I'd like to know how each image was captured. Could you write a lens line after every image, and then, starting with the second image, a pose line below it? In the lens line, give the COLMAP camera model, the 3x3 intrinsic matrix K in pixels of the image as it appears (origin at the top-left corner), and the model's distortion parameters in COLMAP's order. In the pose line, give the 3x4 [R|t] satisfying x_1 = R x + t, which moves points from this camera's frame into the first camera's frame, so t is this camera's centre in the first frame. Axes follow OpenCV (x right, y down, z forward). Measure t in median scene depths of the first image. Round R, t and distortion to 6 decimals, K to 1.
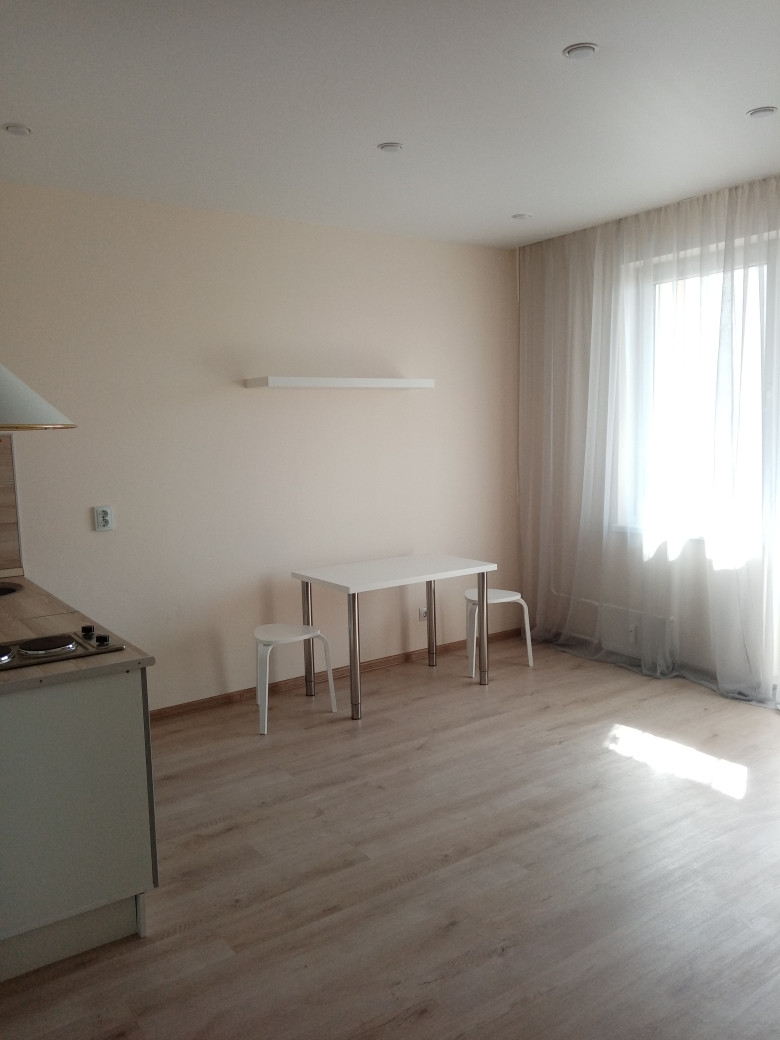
lens RADIAL K [[818.0, 0, 379.9], [0, 818.0, 511.1], [0, 0, 1]] dist [0.025245, -0.047271]
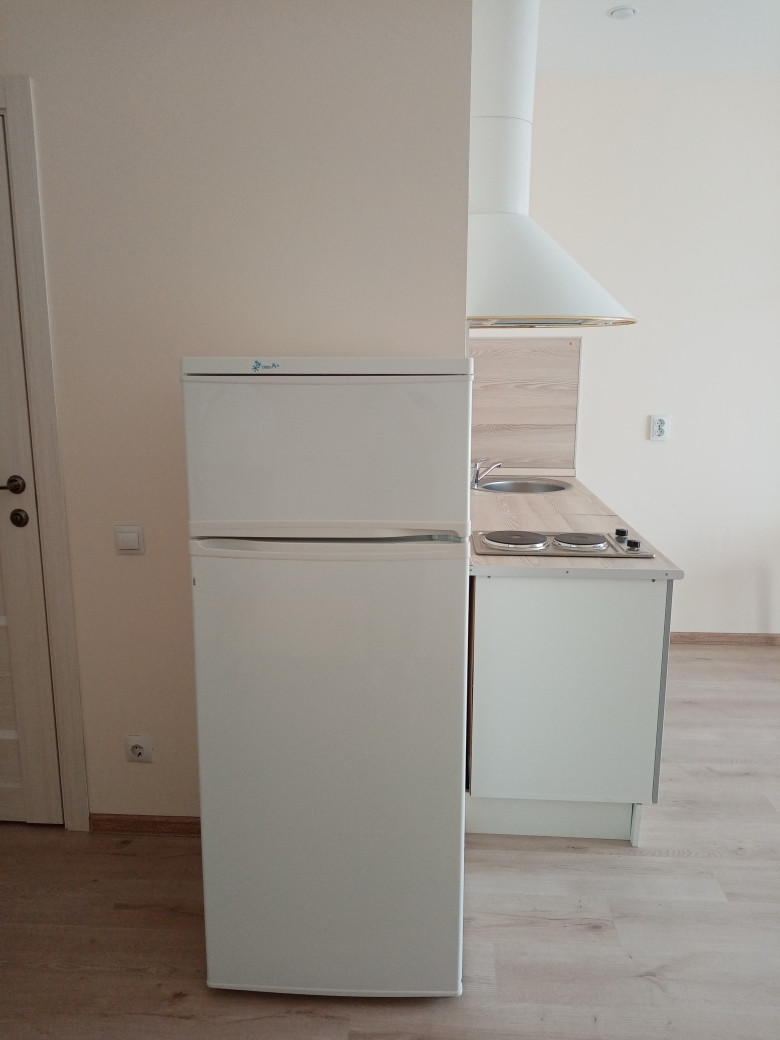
lens RADIAL K [[818.0, 0, 391.0], [0, 818.0, 526.8], [0, 0, 1]] dist [0.025245, -0.047271]
pose [[0.789577, 0.153299, -0.594195, 0.007464], [-0.085091, 0.986291, 0.141388, 0.020927], [0.607723, -0.061076, 0.791797, 0.052646]]
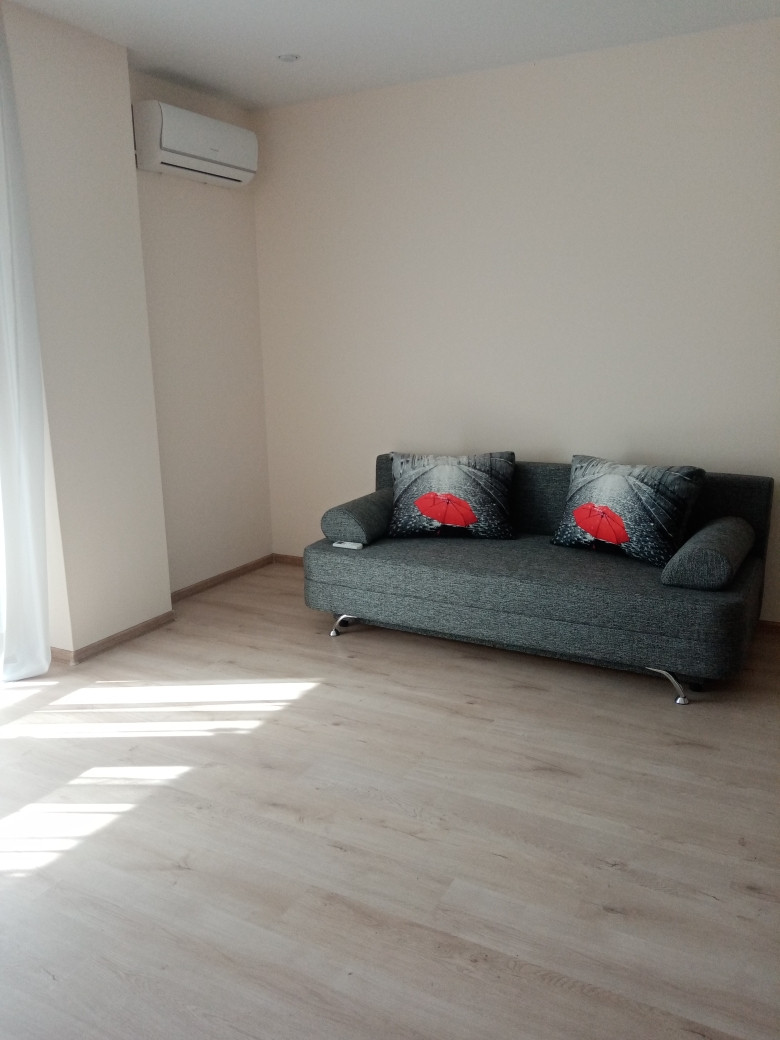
lens RADIAL K [[818.0, 0, 383.1], [0, 818.0, 519.7], [0, 0, 1]] dist [0.025245, -0.047271]
pose [[-0.443447, -0.153334, 0.883087, -0.435007], [0.117281, 0.966860, 0.226773, -0.083169], [-0.888594, 0.204132, -0.410768, 1.327397]]
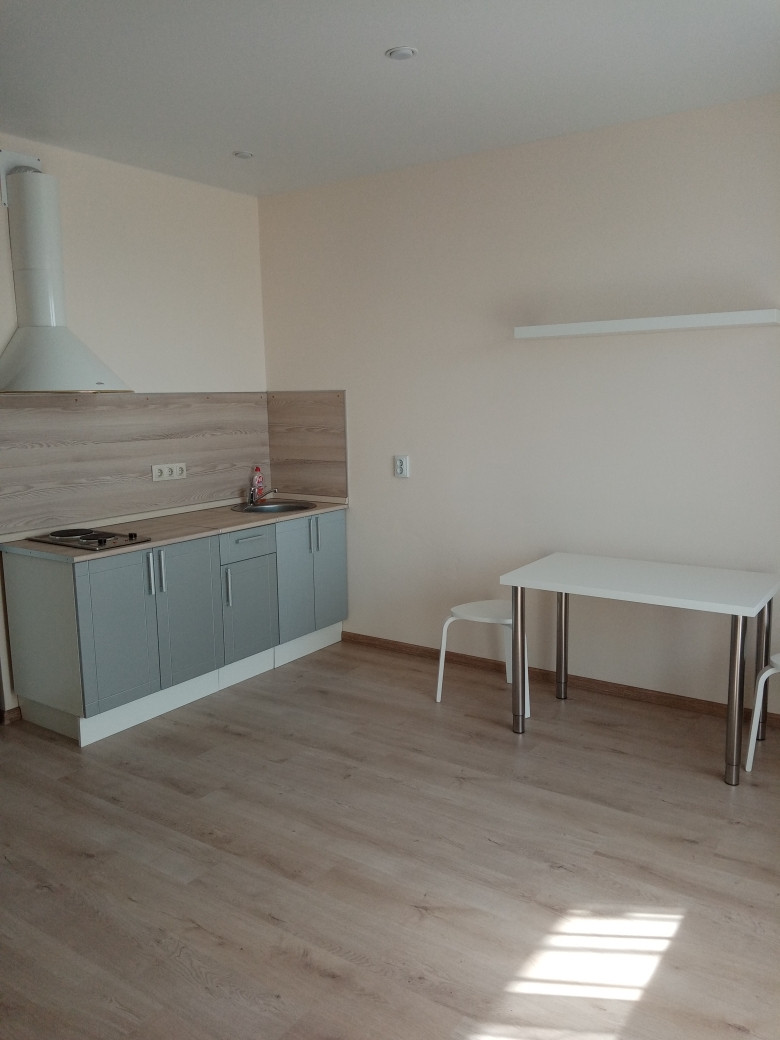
lens RADIAL K [[818.0, 0, 390.0], [0, 818.0, 518.2], [0, 0, 1]] dist [0.025245, -0.047271]
pose [[0.348523, 0.164184, -0.922809, 1.059219], [-0.084816, 0.986024, 0.143398, -0.121638], [0.933455, 0.028291, 0.357577, 0.879449]]
